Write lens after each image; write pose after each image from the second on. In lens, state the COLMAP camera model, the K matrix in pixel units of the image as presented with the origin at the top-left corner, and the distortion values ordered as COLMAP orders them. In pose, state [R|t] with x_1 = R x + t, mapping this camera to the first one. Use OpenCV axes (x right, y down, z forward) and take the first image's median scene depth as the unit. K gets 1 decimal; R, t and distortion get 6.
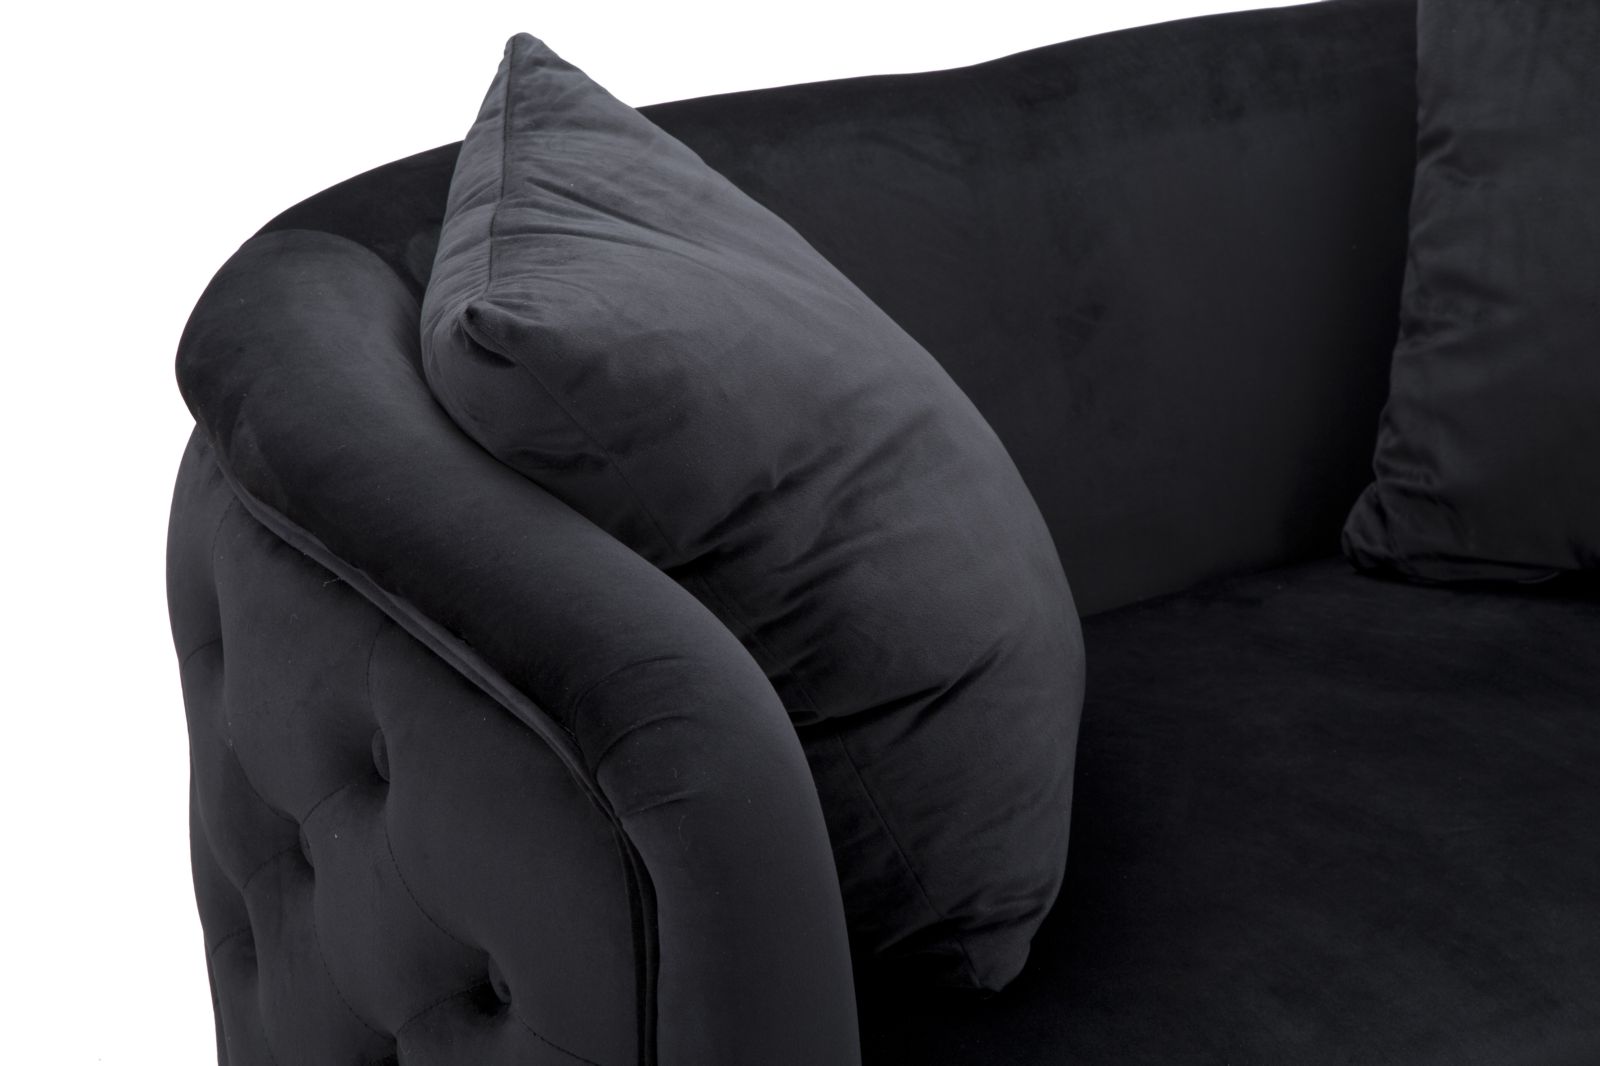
lens RADIAL K [[4312.5, 0, 800.0], [0, 4312.5, 533.0], [0, 0, 1]] dist [0.591240, -0.053049]
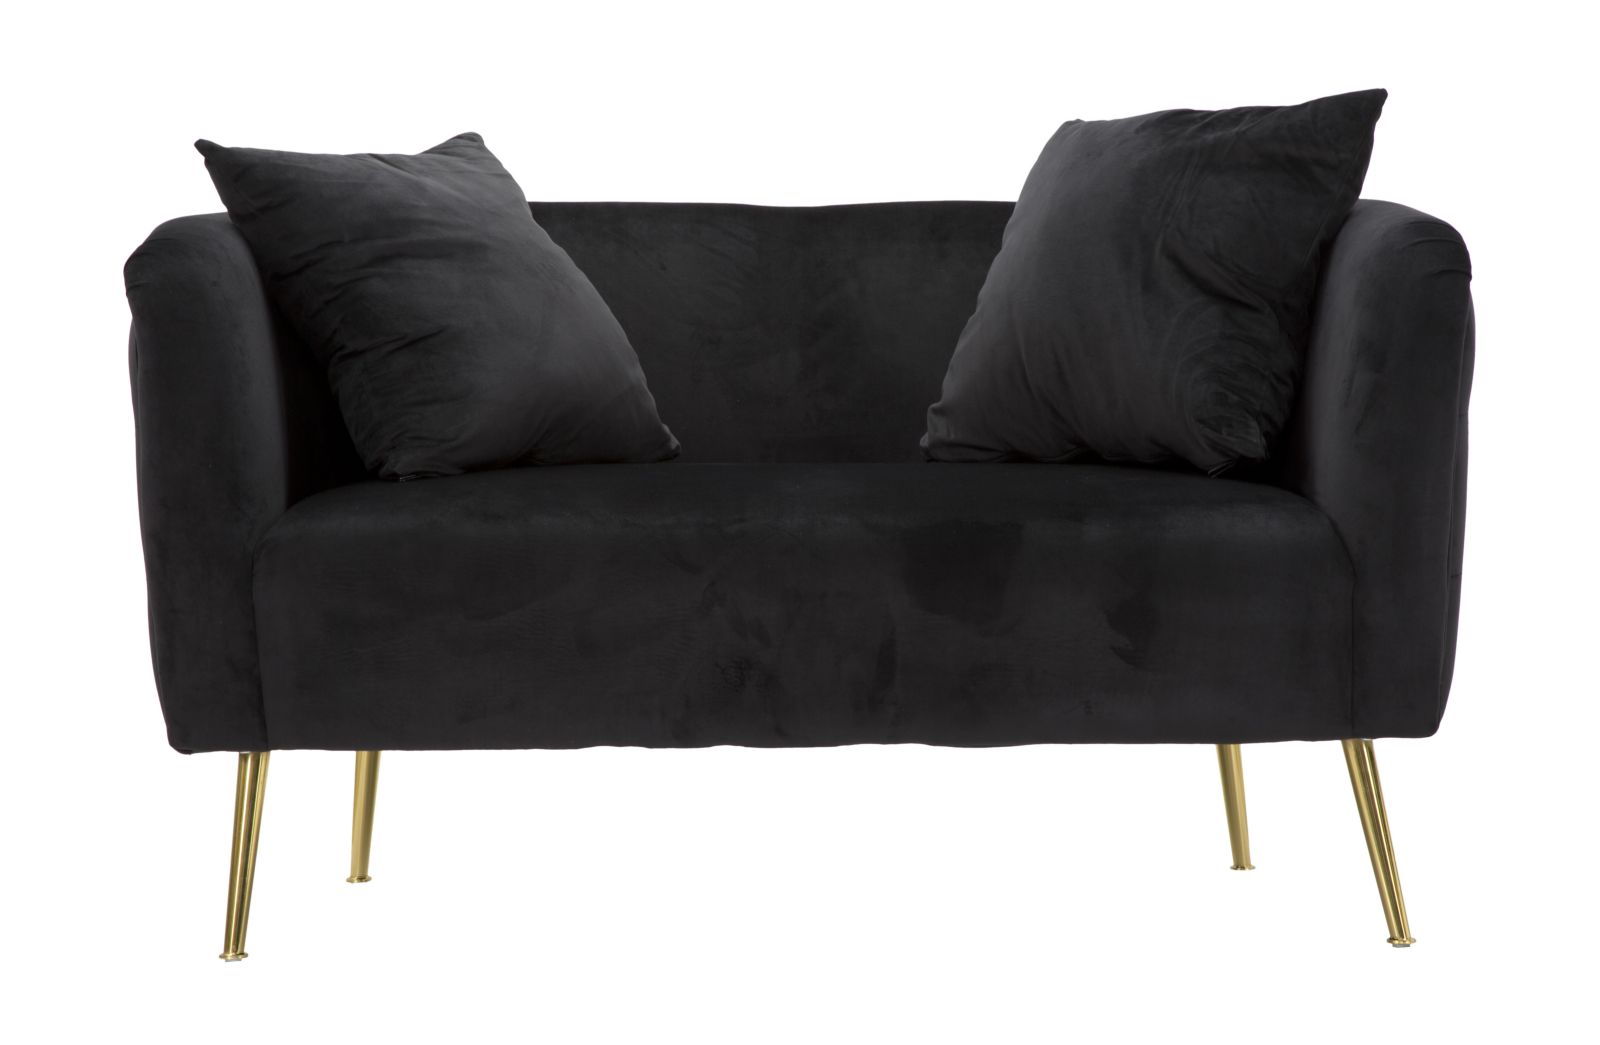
lens RADIAL K [[4759.7, 0, 800.8], [0, 4759.7, 505.0], [0, 0, 1]] dist [0.678866, 0.352730]
pose [[0.841721, 0.012527, -0.539767, 1.405831], [-0.165478, 0.957603, -0.235825, 0.610097], [0.513928, 0.287819, 0.808108, -0.747880]]
